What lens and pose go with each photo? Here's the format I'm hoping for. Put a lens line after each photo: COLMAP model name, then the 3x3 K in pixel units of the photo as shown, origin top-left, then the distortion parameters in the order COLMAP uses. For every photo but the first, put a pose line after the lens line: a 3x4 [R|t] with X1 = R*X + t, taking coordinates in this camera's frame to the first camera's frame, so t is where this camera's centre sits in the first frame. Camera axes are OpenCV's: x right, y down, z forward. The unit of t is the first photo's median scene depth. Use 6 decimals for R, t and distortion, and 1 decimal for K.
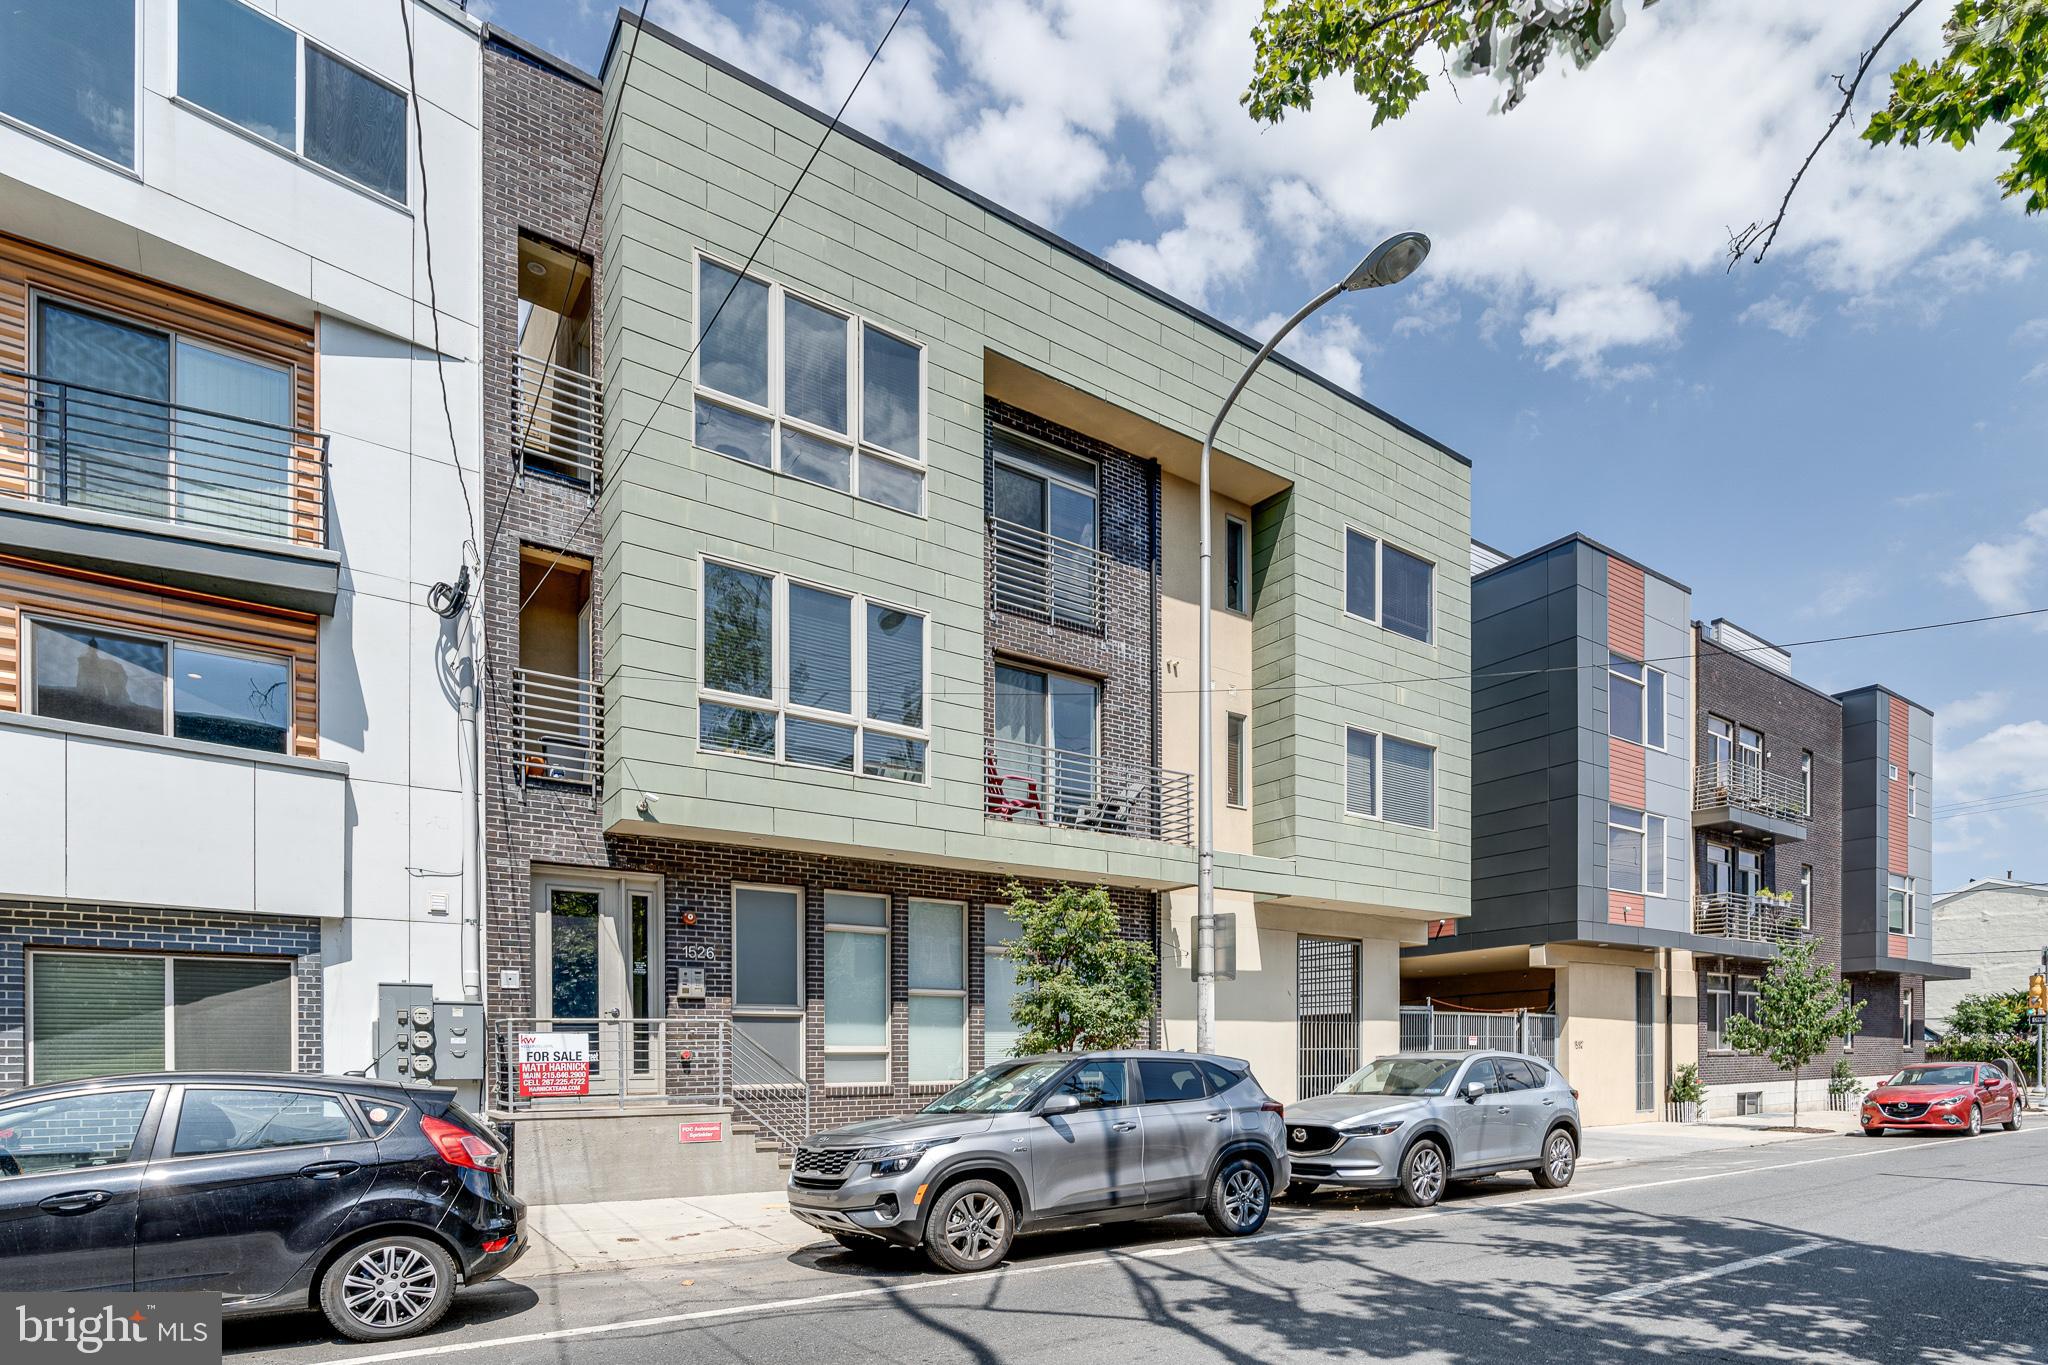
lens RADIAL K [[928.9, 0, 1062.0], [0, 928.9, 721.9], [0, 0, 1]] dist [-0.009063, 0.003106]
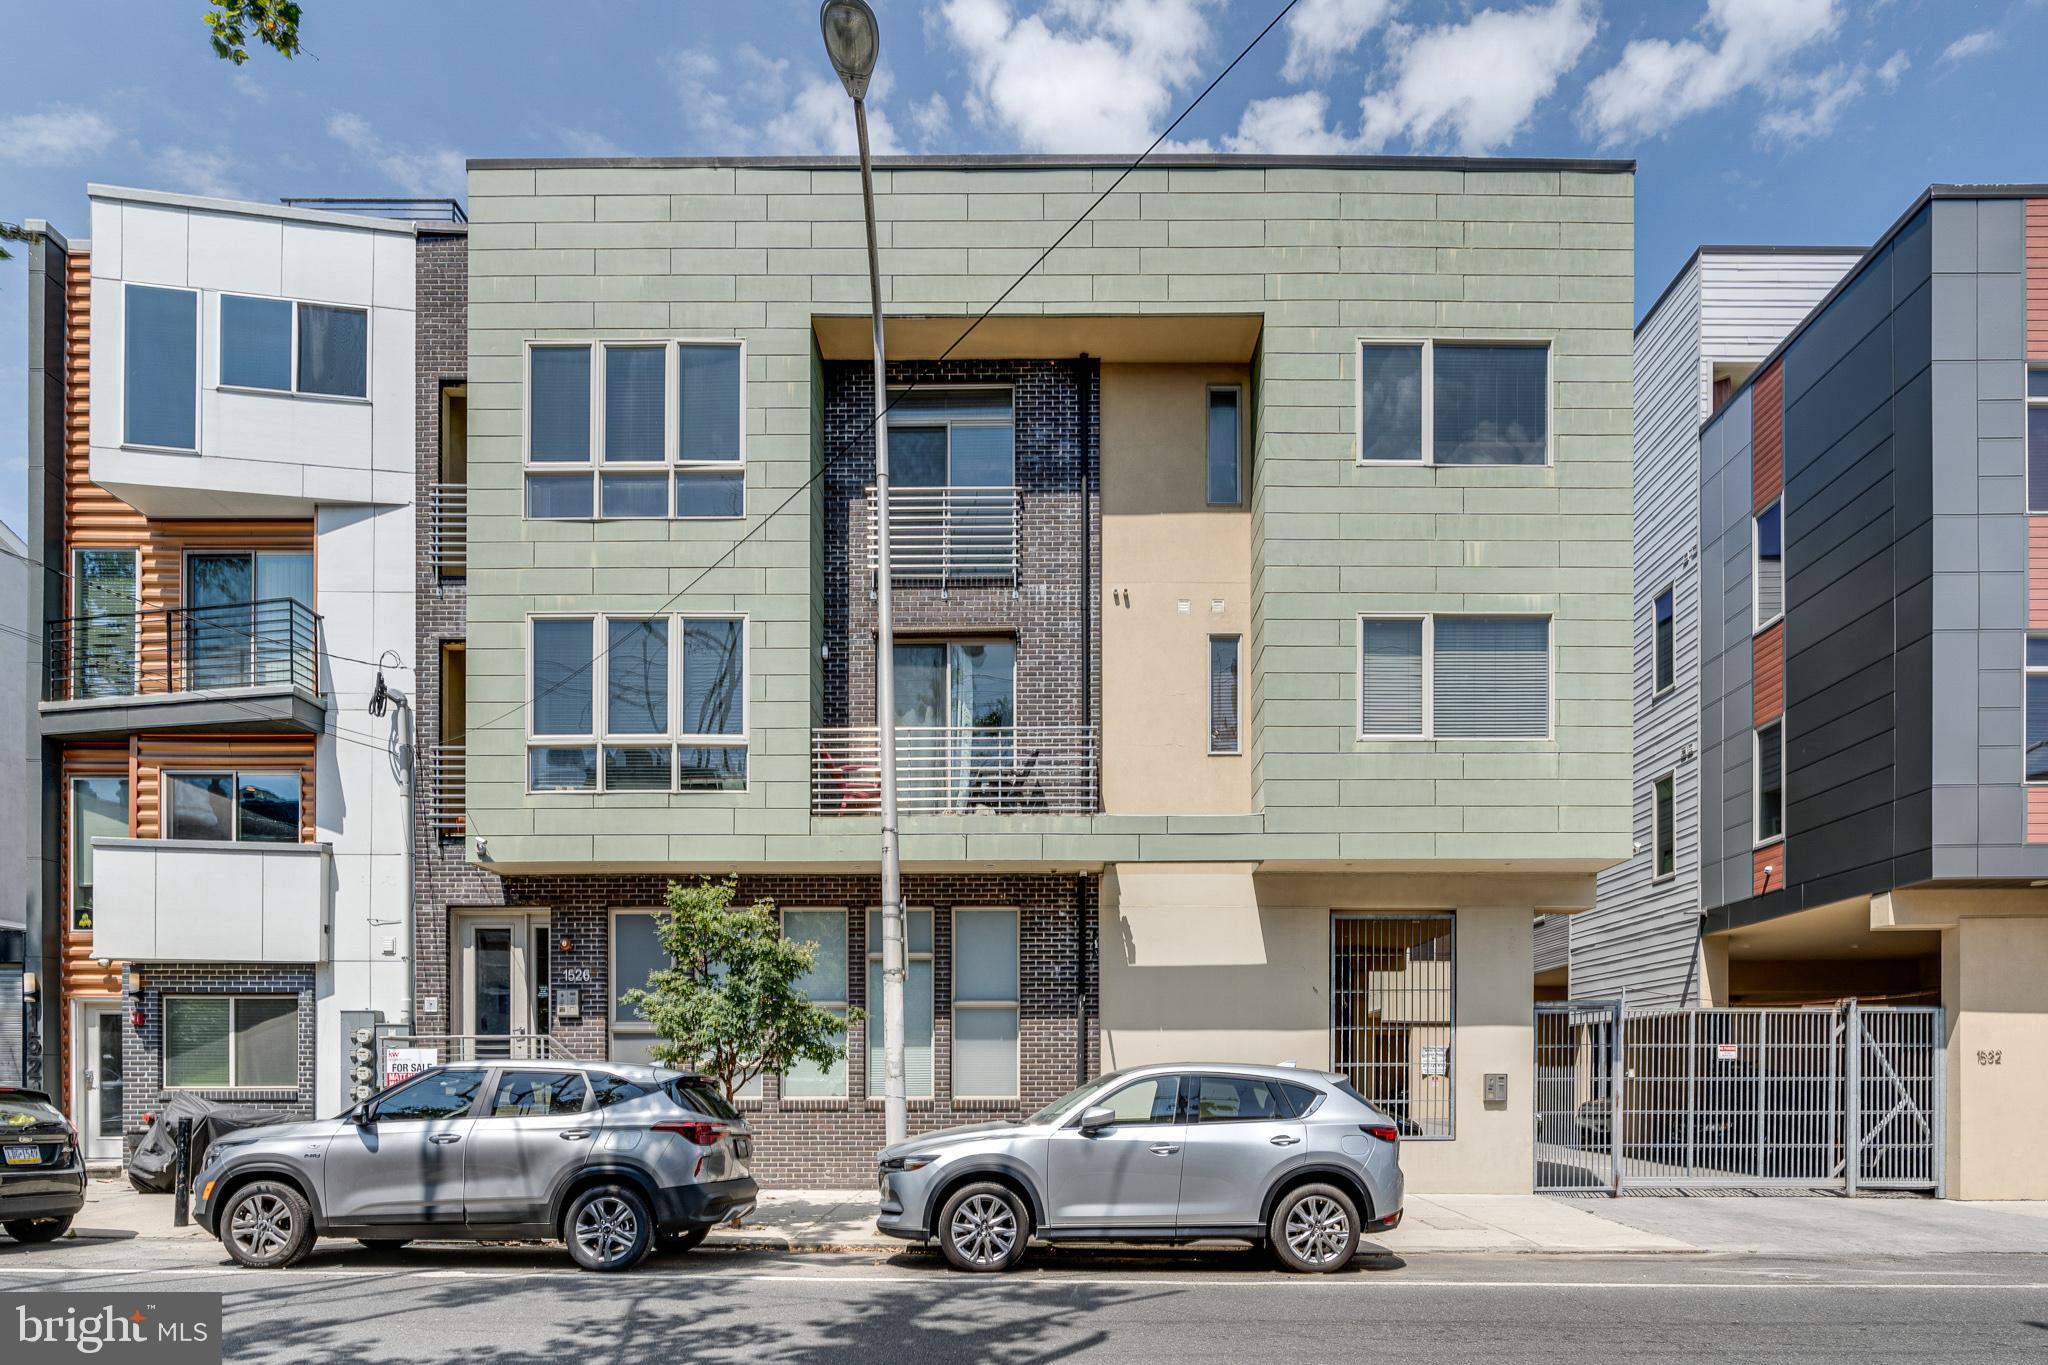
lens RADIAL K [[1010.7, 0, 1060.0], [0, 1010.7, 739.5], [0, 0, 1]] dist [-0.005057, 0.000407]
pose [[0.834410, -0.170604, -0.524074, 0.753291], [0.181648, 0.982883, -0.030750, 0.117334], [0.520349, -0.069539, 0.851118, 0.308195]]
